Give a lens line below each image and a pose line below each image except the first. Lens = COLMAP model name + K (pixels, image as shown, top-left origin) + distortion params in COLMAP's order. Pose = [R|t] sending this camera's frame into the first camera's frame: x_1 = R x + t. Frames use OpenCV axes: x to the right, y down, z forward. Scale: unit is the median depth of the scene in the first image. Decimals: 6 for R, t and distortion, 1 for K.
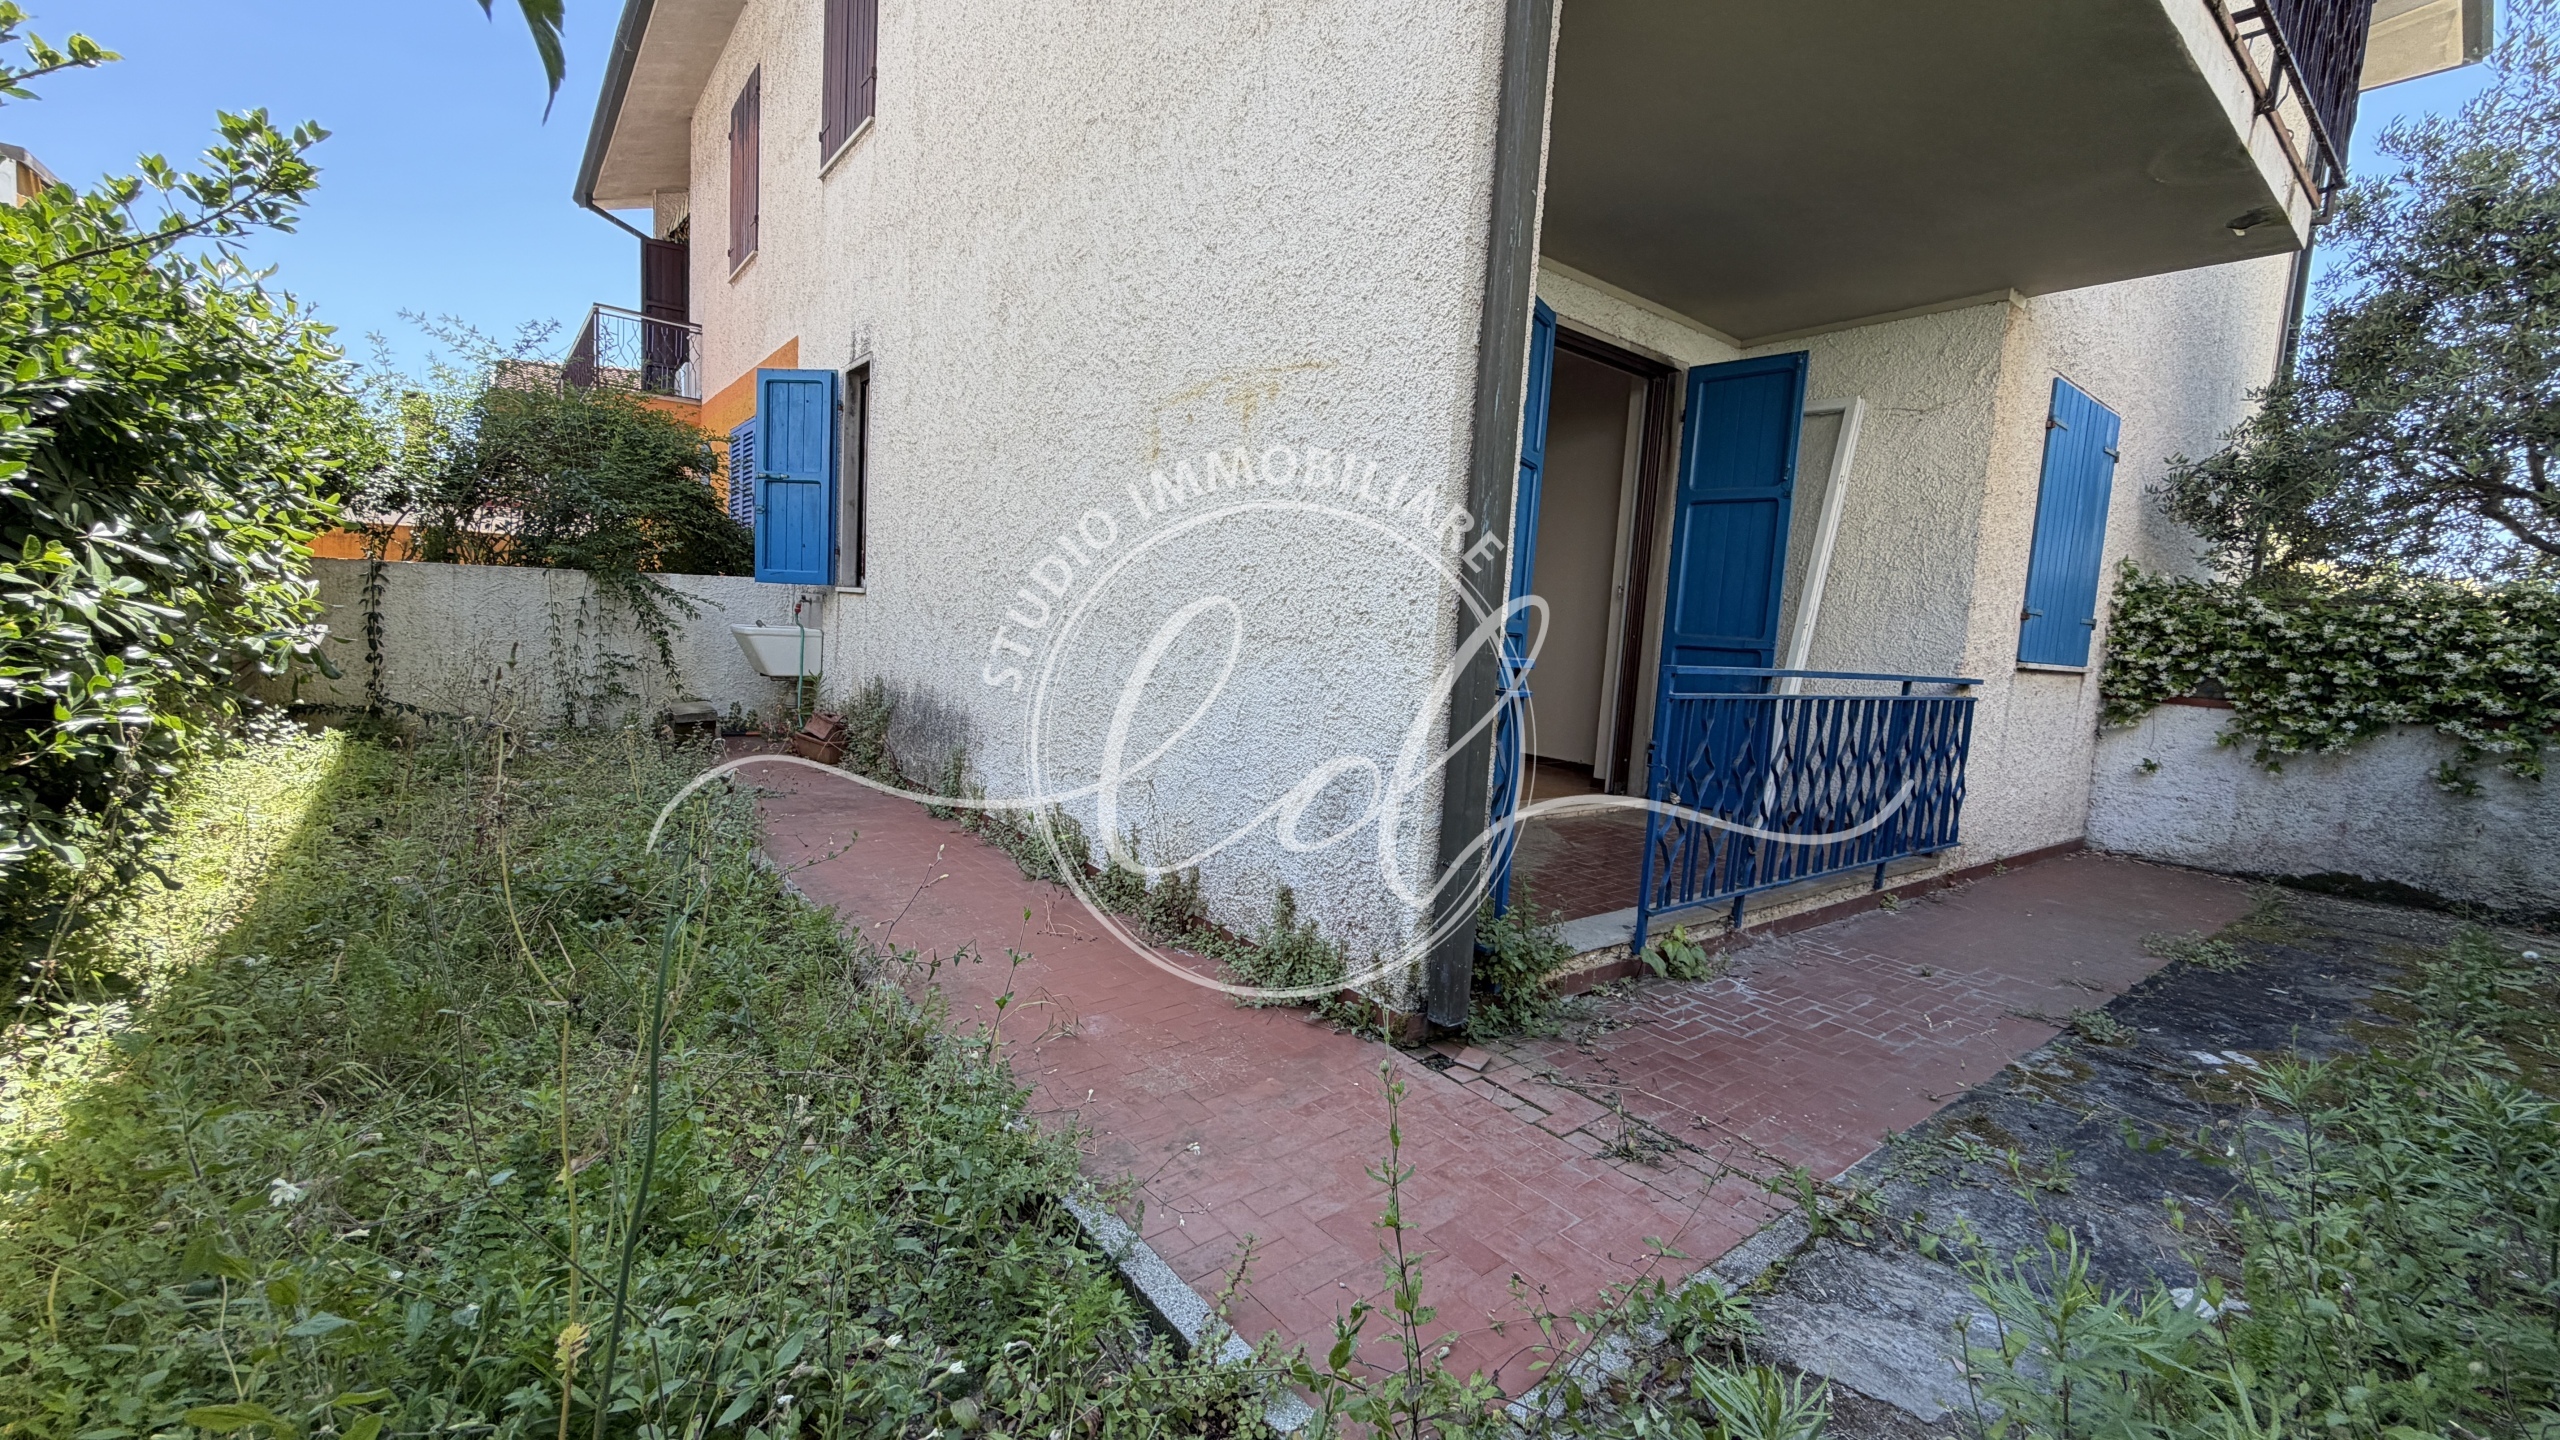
lens RADIAL K [[1012.4, 0, 1281.0], [0, 1012.4, 716.5], [0, 0, 1]] dist [-0.000488, 0.000392]
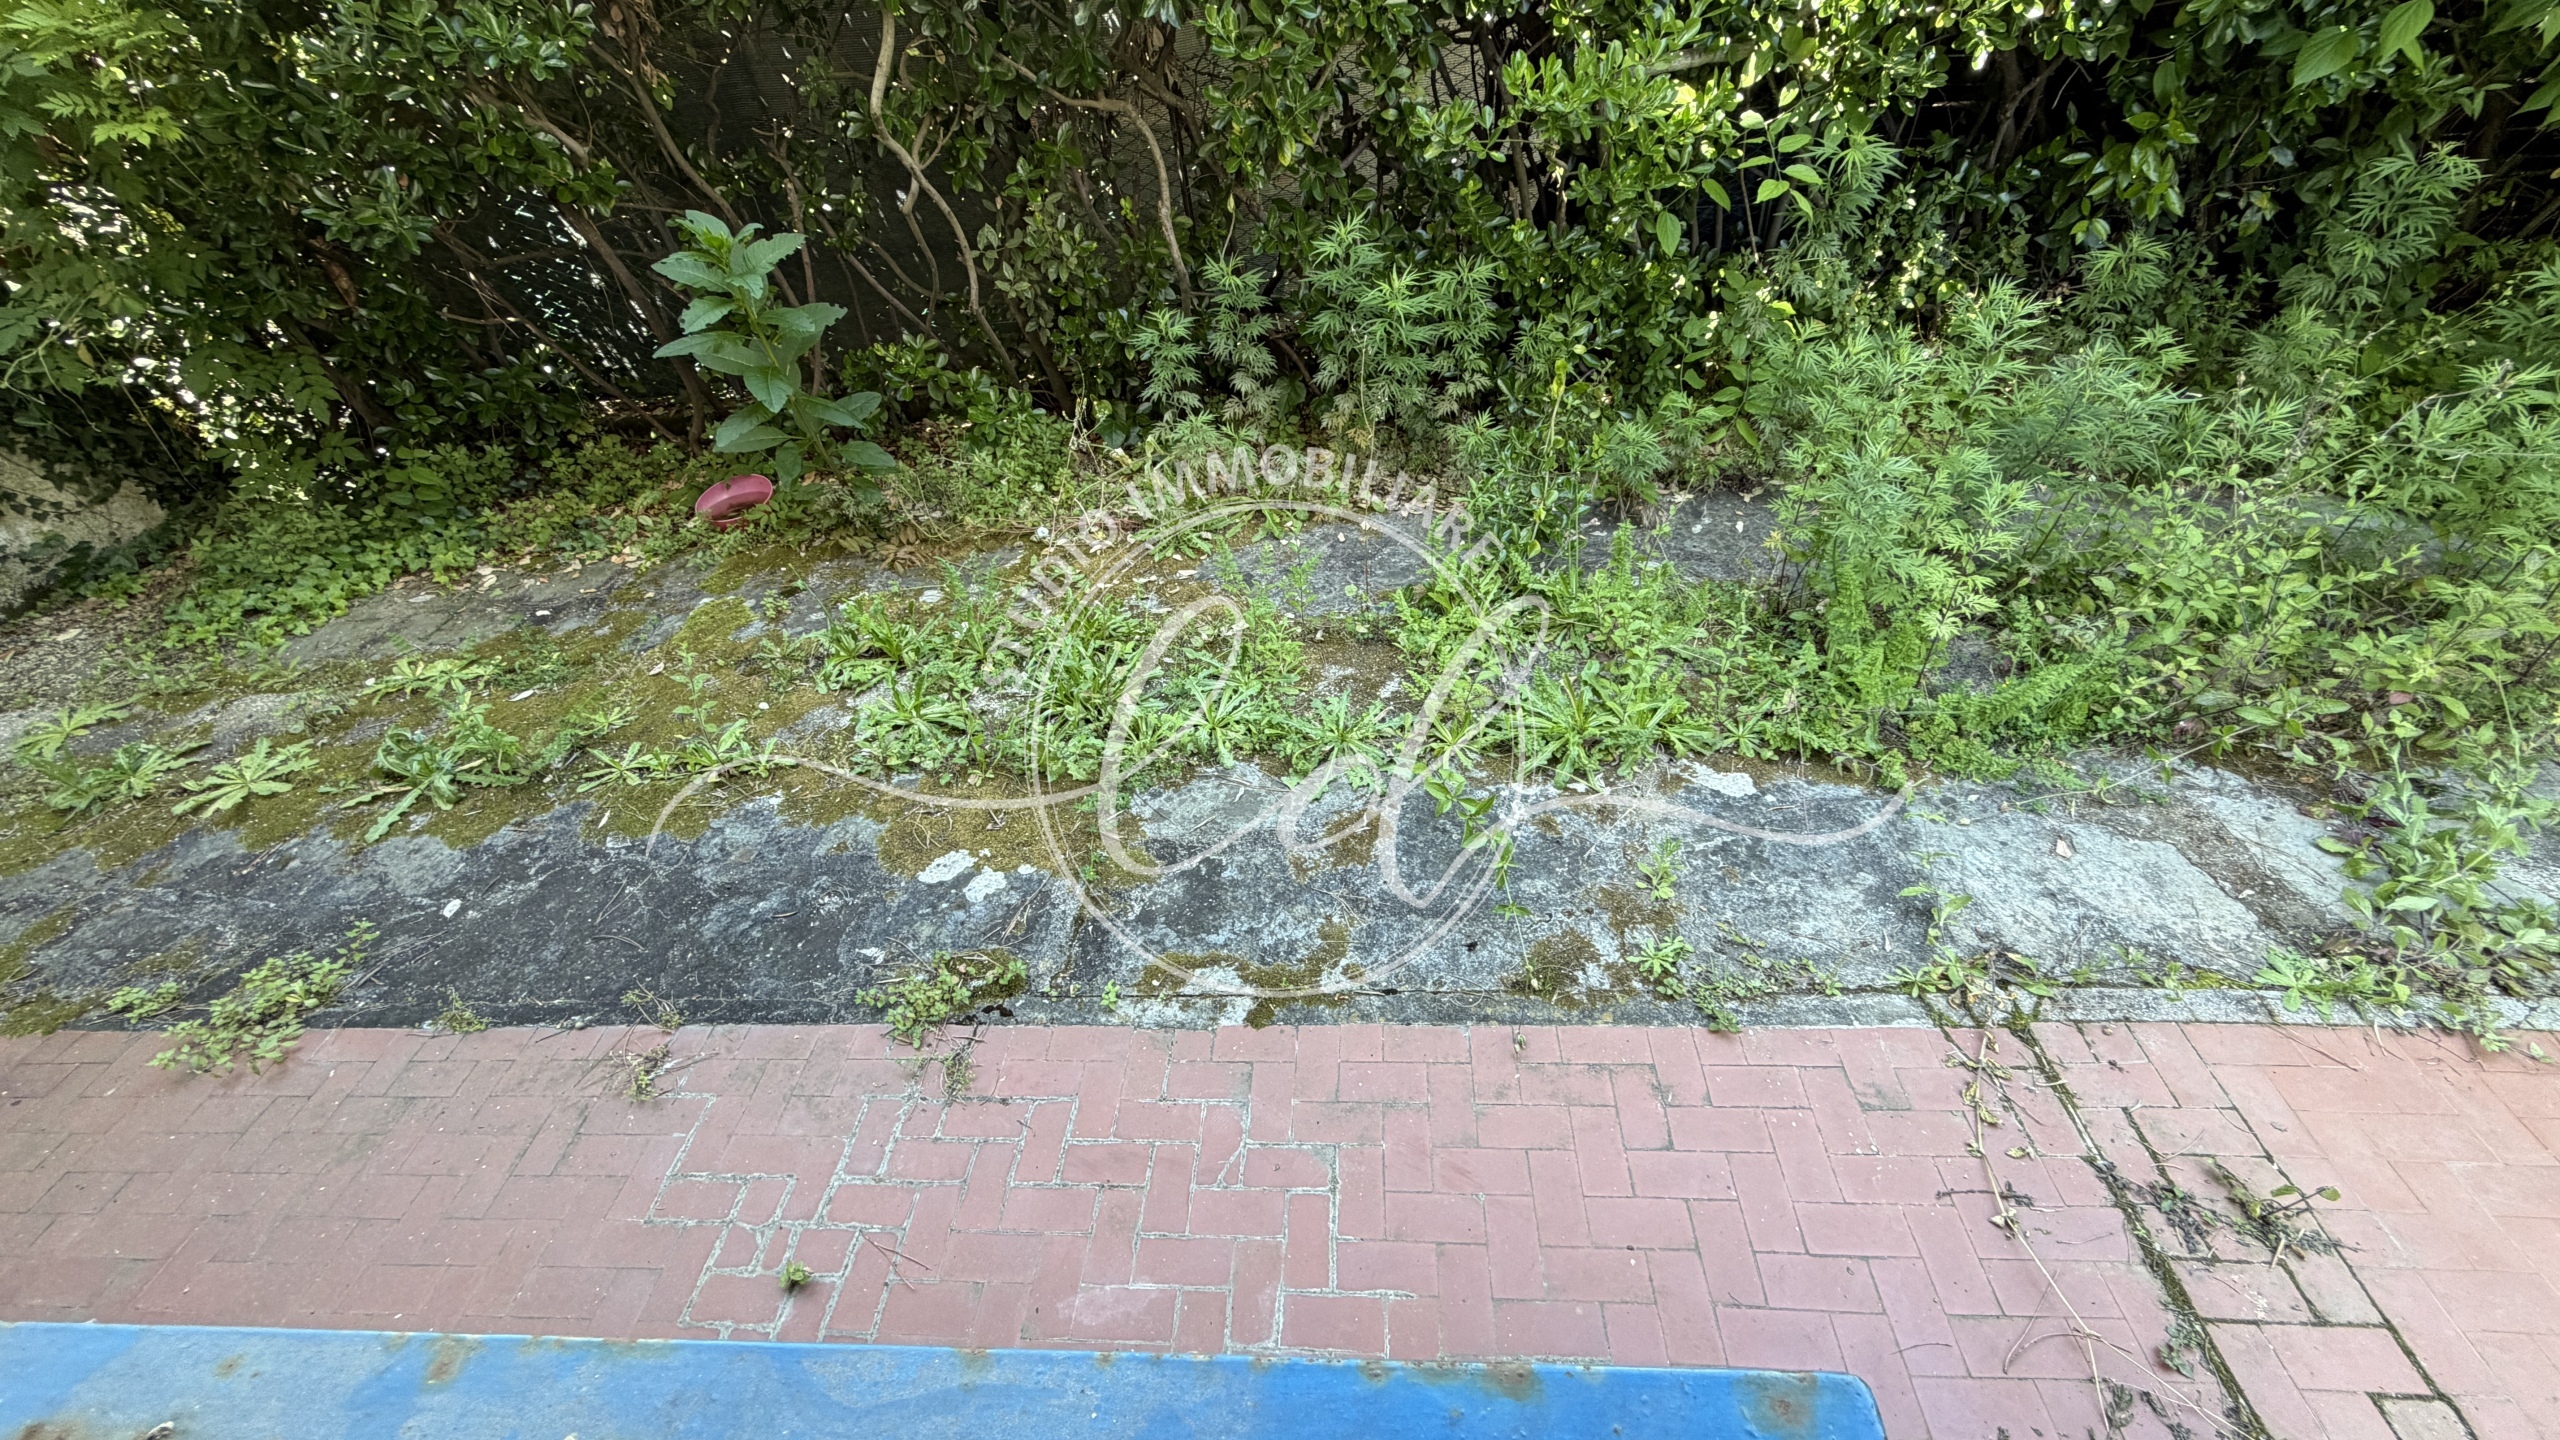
lens RADIAL K [[1012.4, 0, 1271.9], [0, 1012.4, 724.6], [0, 0, 1]] dist [-0.000488, 0.000392]
pose [[-0.747729, -0.408650, 0.523361, 0.261116], [0.125406, 0.687094, 0.715664, -0.126145], [-0.652054, 0.600755, -0.462513, 0.660207]]
